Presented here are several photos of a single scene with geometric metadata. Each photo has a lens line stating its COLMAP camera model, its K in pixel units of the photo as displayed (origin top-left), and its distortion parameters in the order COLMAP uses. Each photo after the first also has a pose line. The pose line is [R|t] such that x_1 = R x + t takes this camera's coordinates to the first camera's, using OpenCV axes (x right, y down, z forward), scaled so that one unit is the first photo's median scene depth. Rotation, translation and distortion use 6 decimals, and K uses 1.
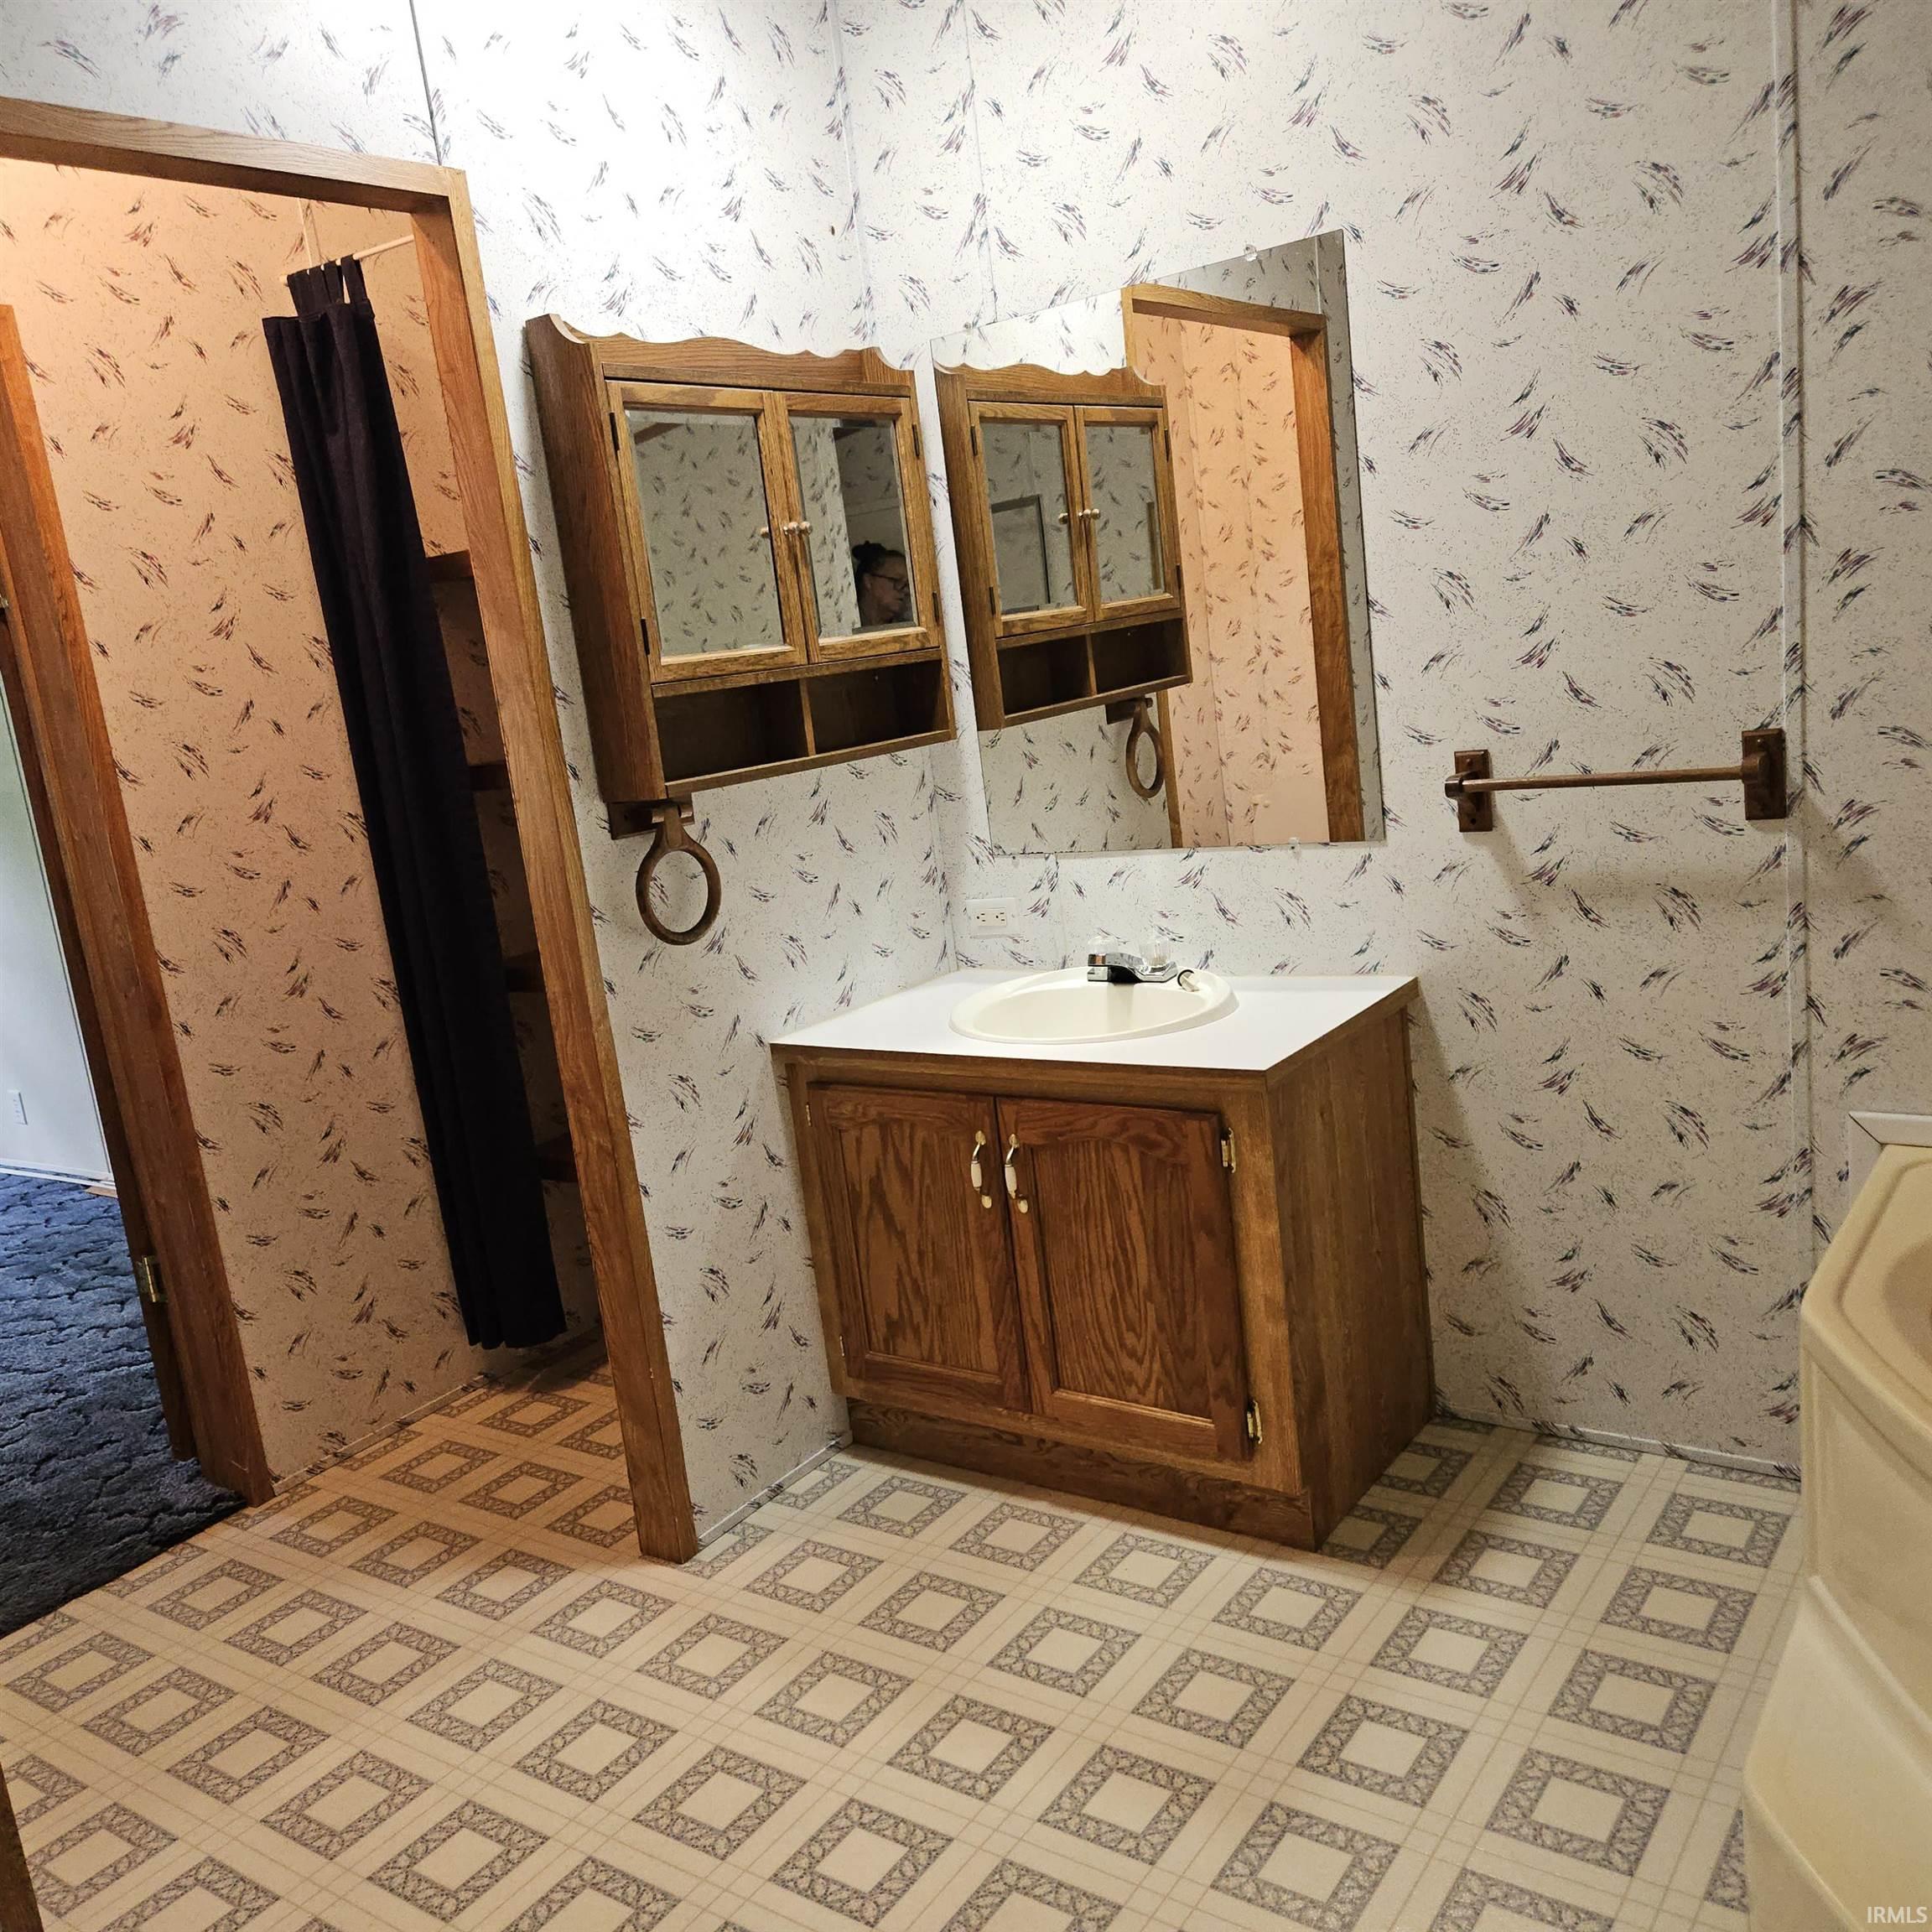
lens RADIAL K [[1700.8, 0, 932.8], [0, 1700.8, 981.6], [0, 0, 1]] dist [0.075366, -0.062653]
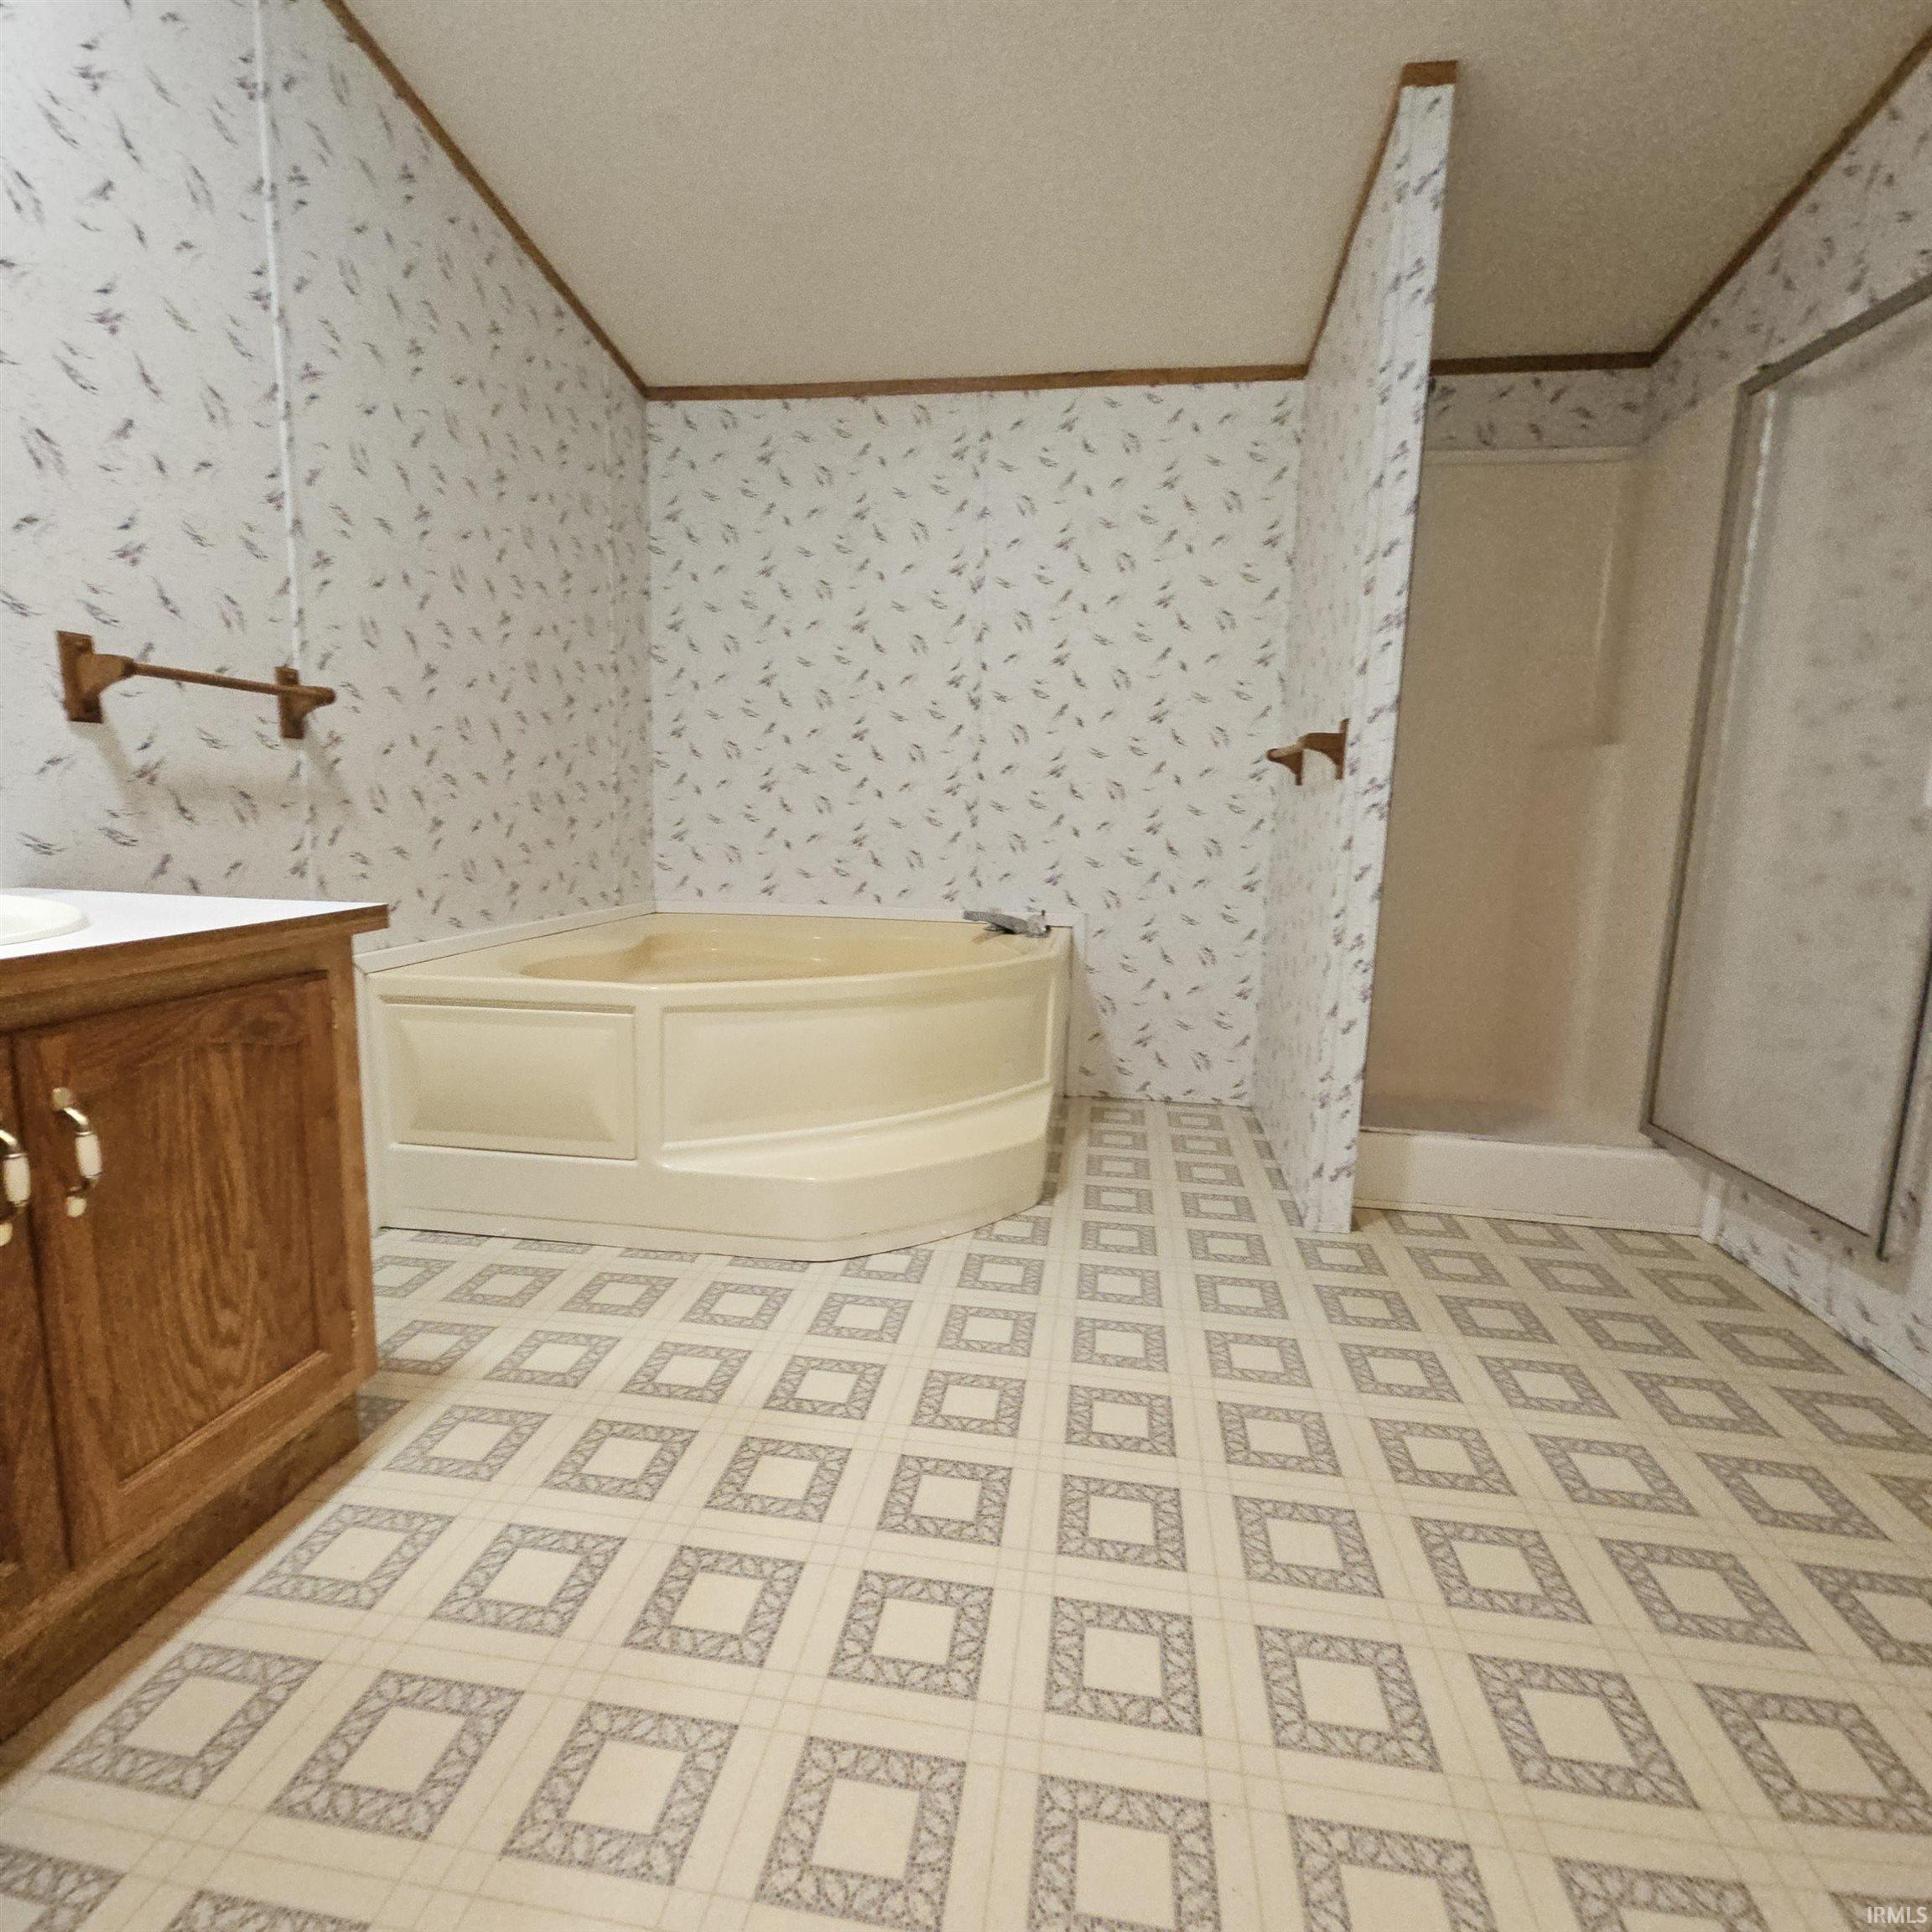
lens RADIAL K [[1042.3, 0, 958.7], [0, 1042.3, 967.5], [0, 0, 1]] dist [-0.000281, -0.000082]
pose [[-0.463141, -0.028954, 0.885812, -0.459177], [0.204107, 0.969117, 0.138393, 0.068377], [-0.862462, 0.244896, -0.442928, 0.955295]]
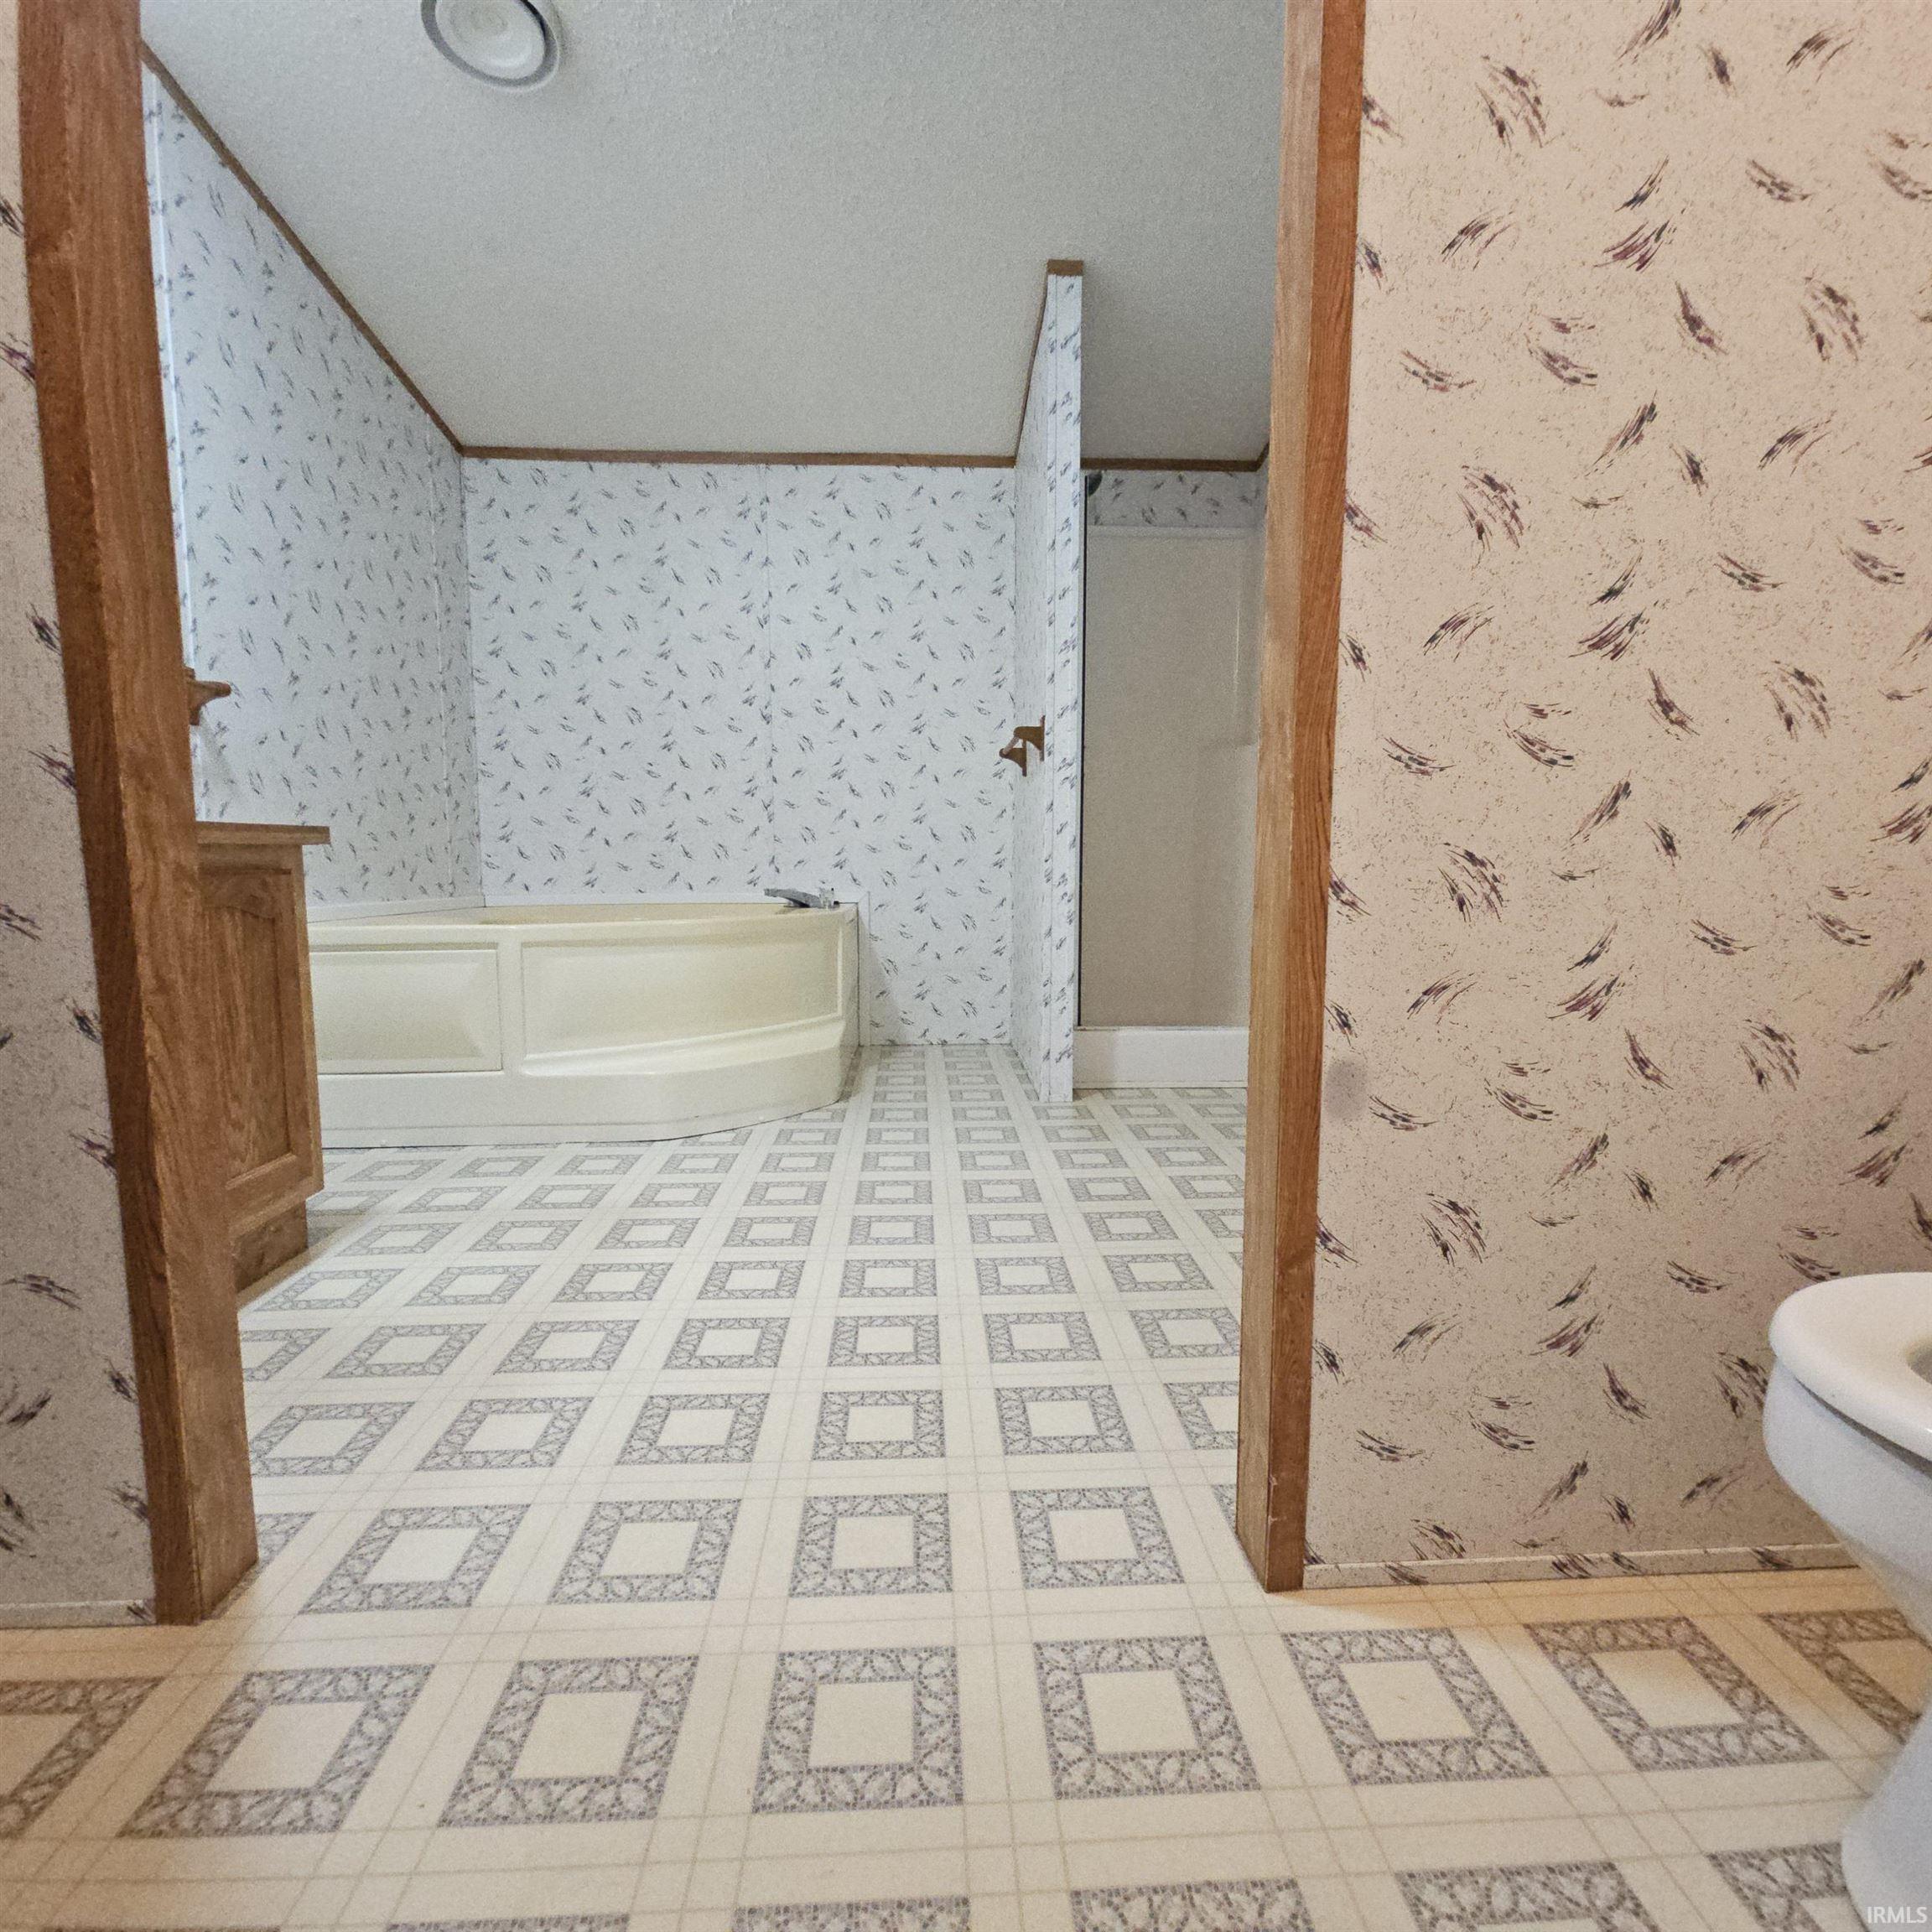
lens RADIAL K [[1034.8, 0, 968.6], [0, 1034.8, 975.5], [0, 0, 1]] dist [-0.001447, -0.000663]
pose [[-0.626155, 0.033192, 0.778991, -0.693662], [0.227063, 0.963552, 0.141458, 0.154997], [-0.745903, 0.265455, -0.610870, 1.106162]]
